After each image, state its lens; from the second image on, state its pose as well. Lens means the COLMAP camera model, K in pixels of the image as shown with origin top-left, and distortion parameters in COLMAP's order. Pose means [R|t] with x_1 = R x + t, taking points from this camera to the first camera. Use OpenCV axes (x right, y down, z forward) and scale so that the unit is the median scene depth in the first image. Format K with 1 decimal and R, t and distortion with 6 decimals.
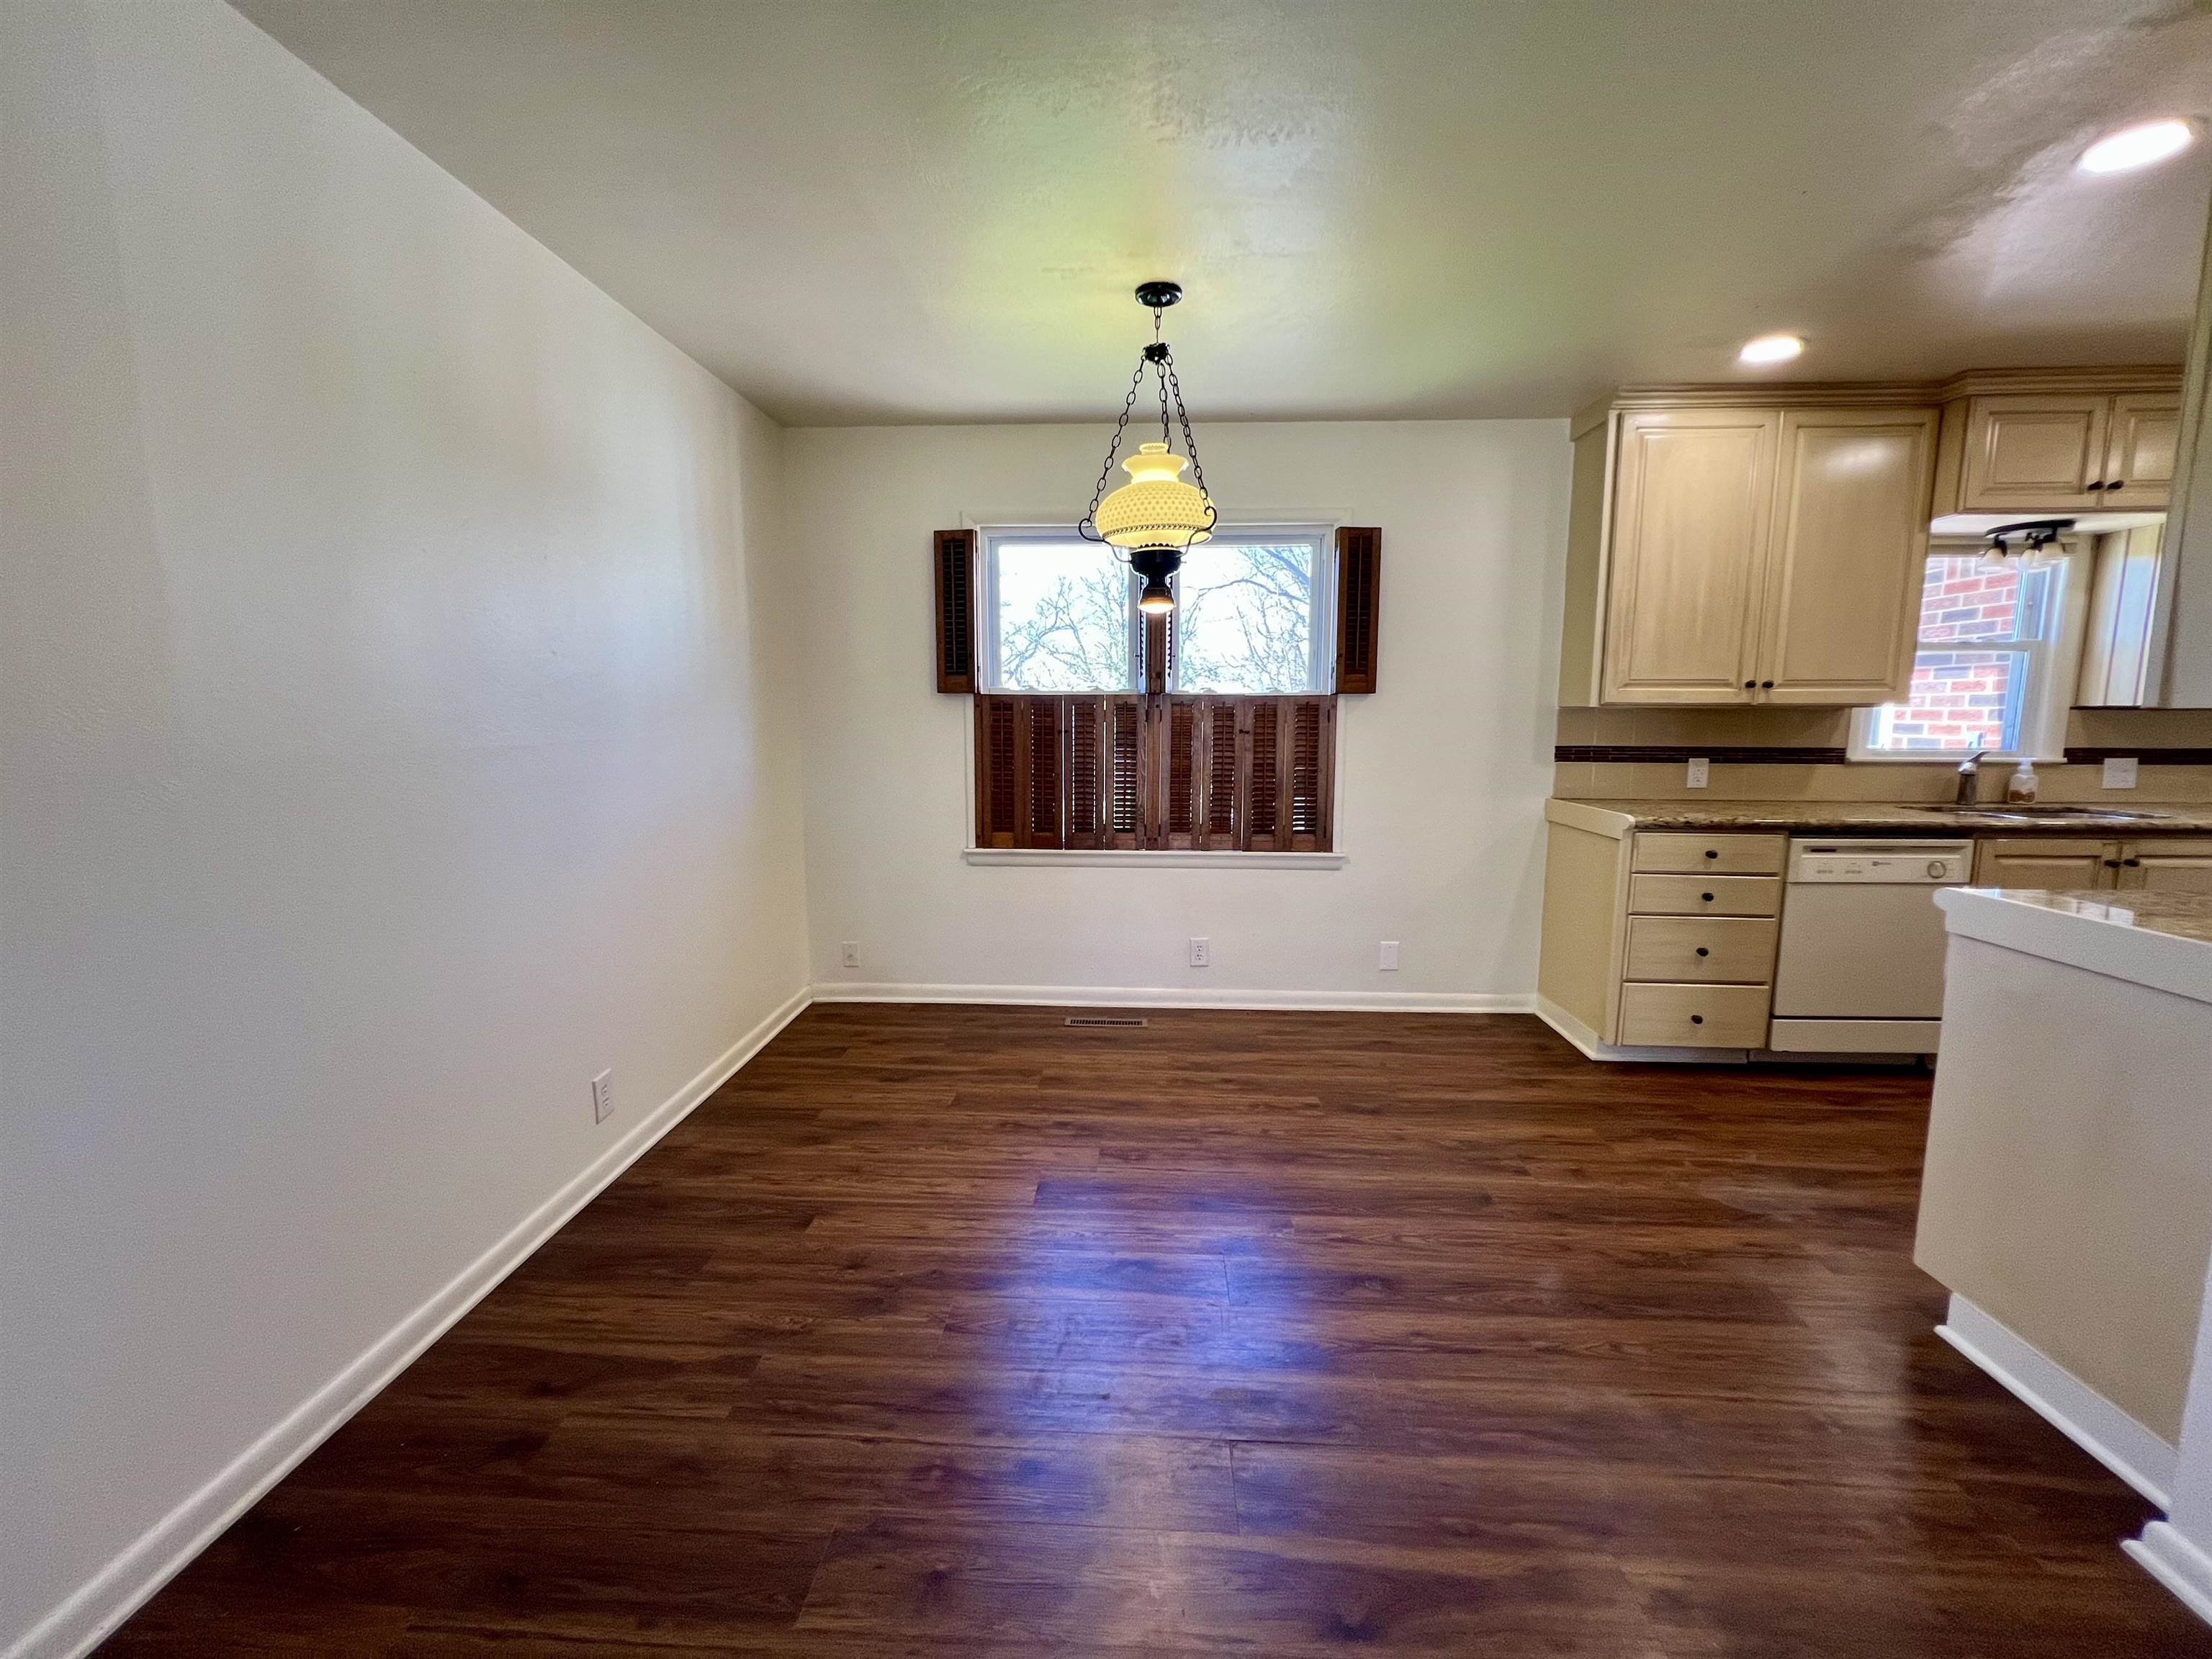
lens RADIAL K [[887.4, 0, 1098.5], [0, 887.4, 824.3], [0, 0, 1]] dist [-0.002890, 0.000972]
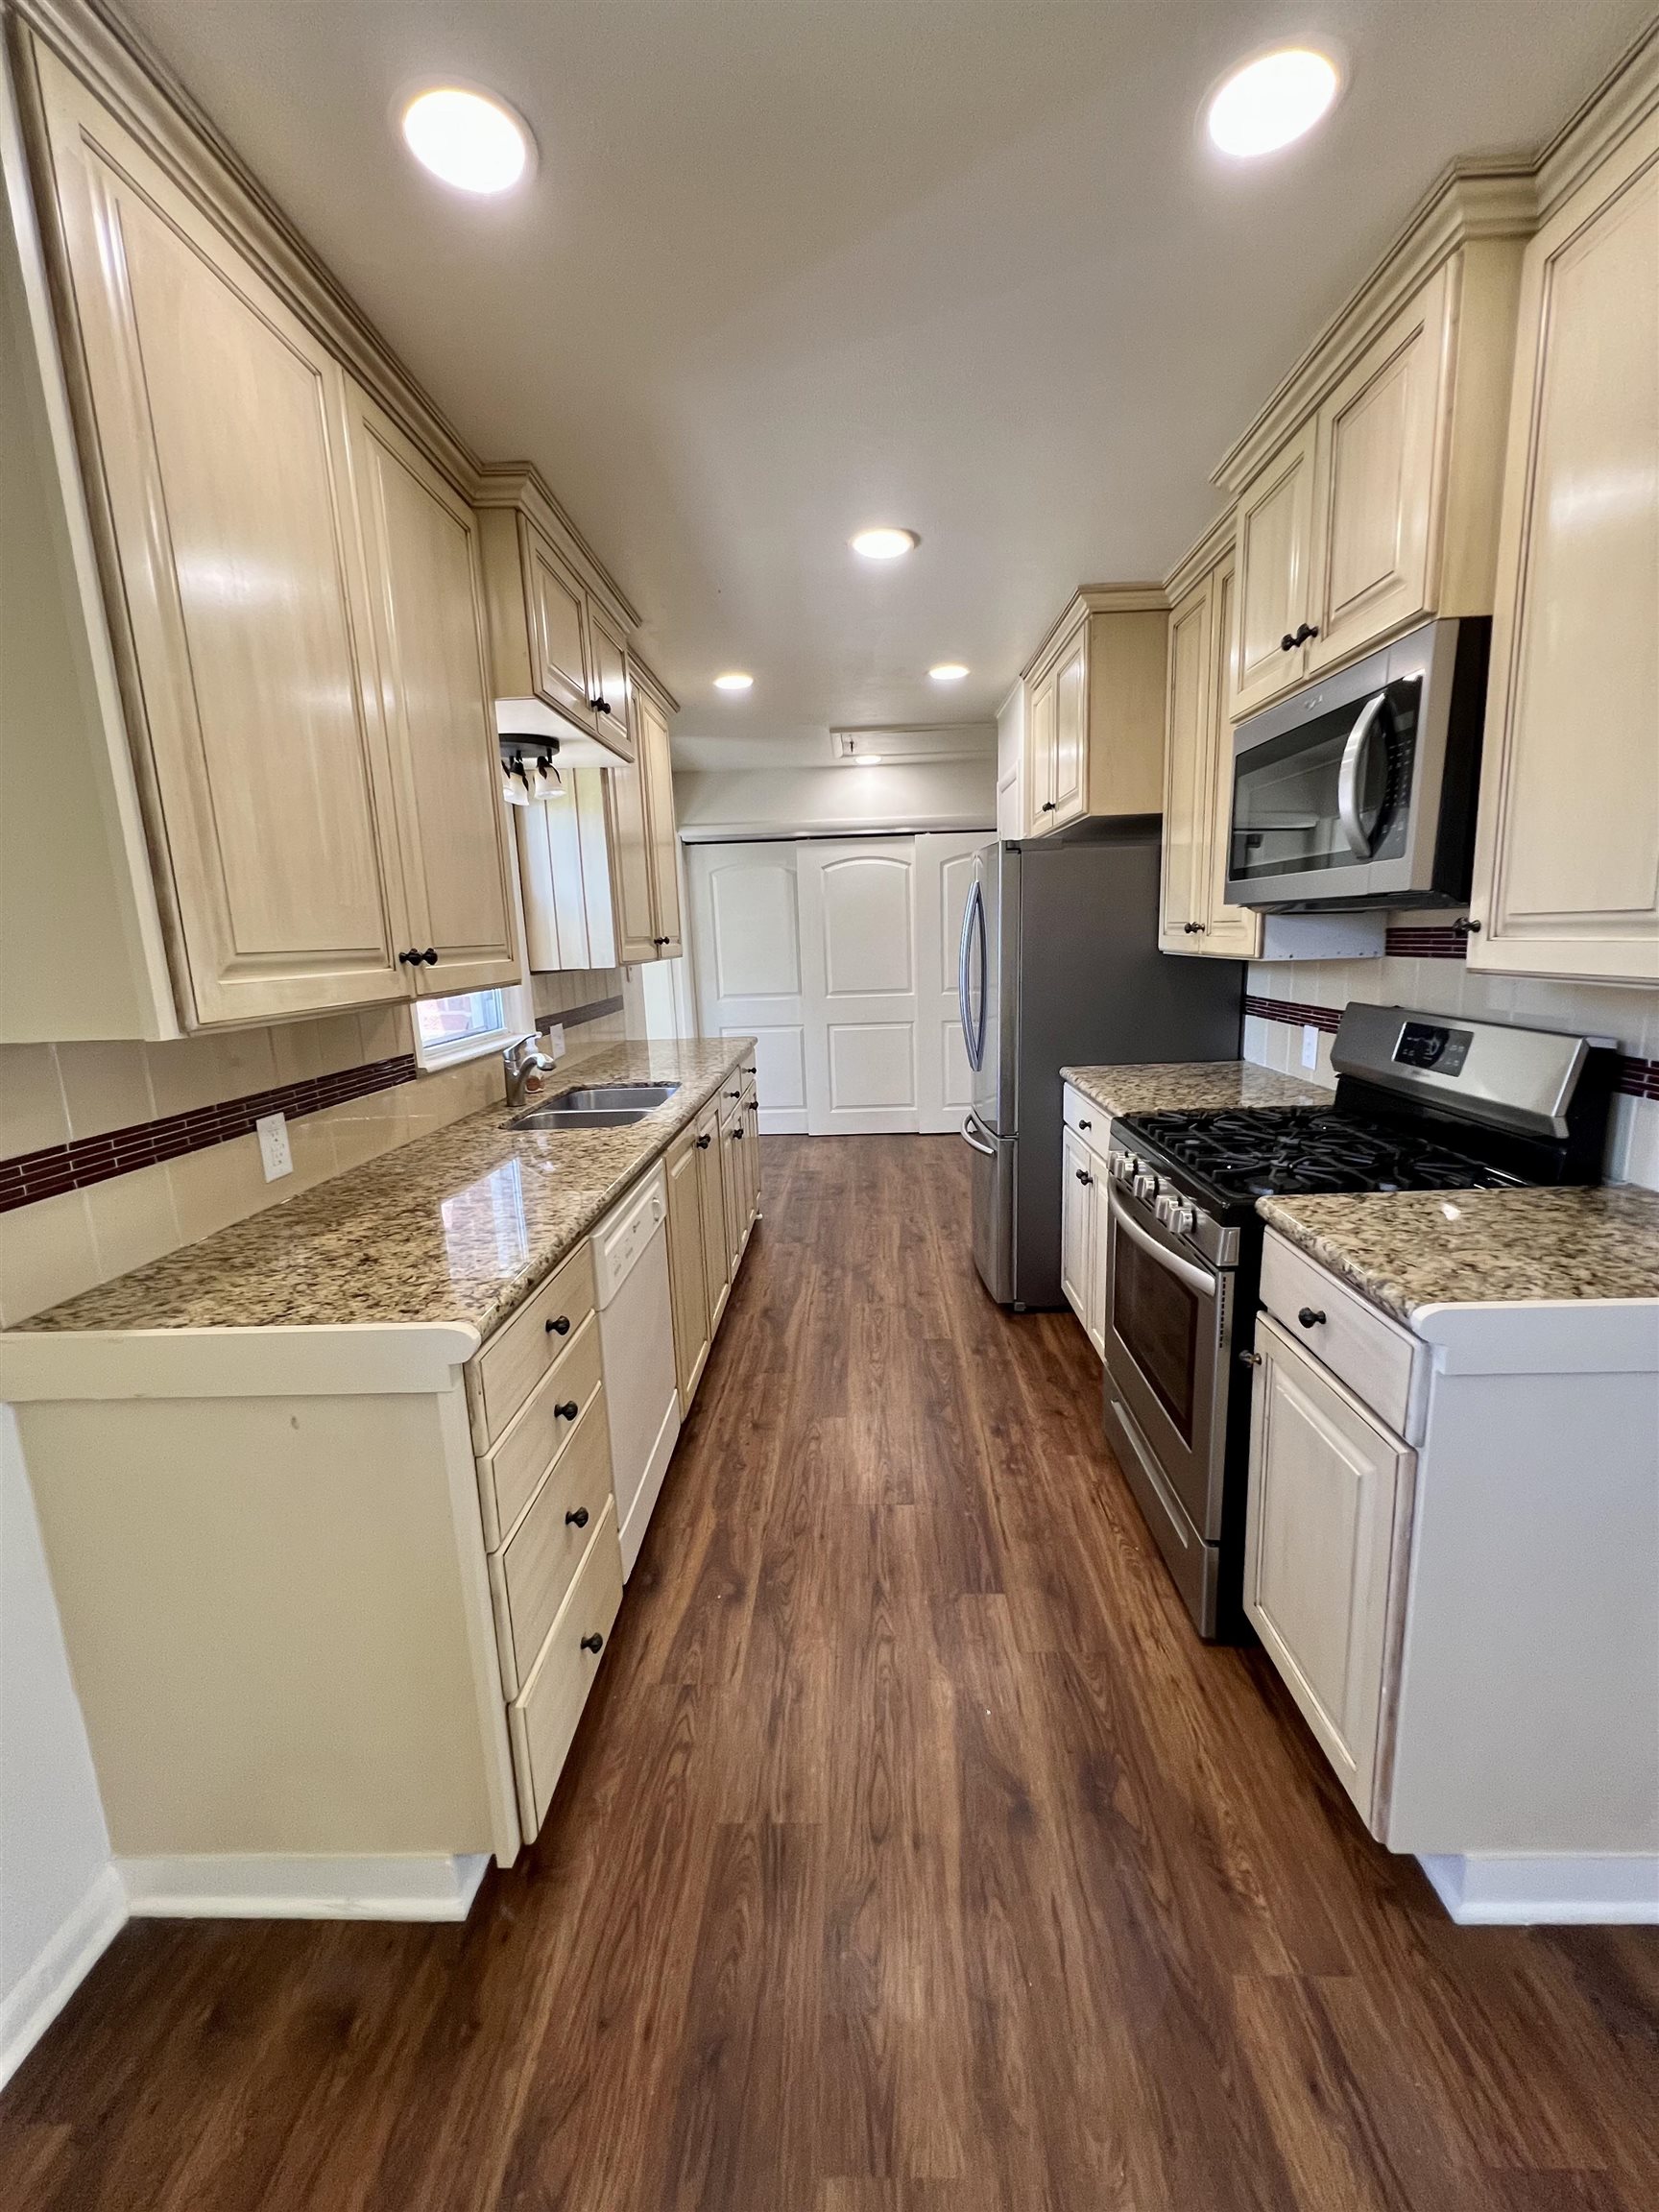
lens RADIAL K [[887.4, 0, 838.5], [0, 887.4, 1099.2], [0, 0, 1]] dist [-0.002890, 0.000972]
pose [[-0.024644, -0.184737, 0.982479, 0.233145], [0.163445, 0.968809, 0.186267, -0.133831], [-0.986245, 0.165172, 0.006319, 0.771015]]
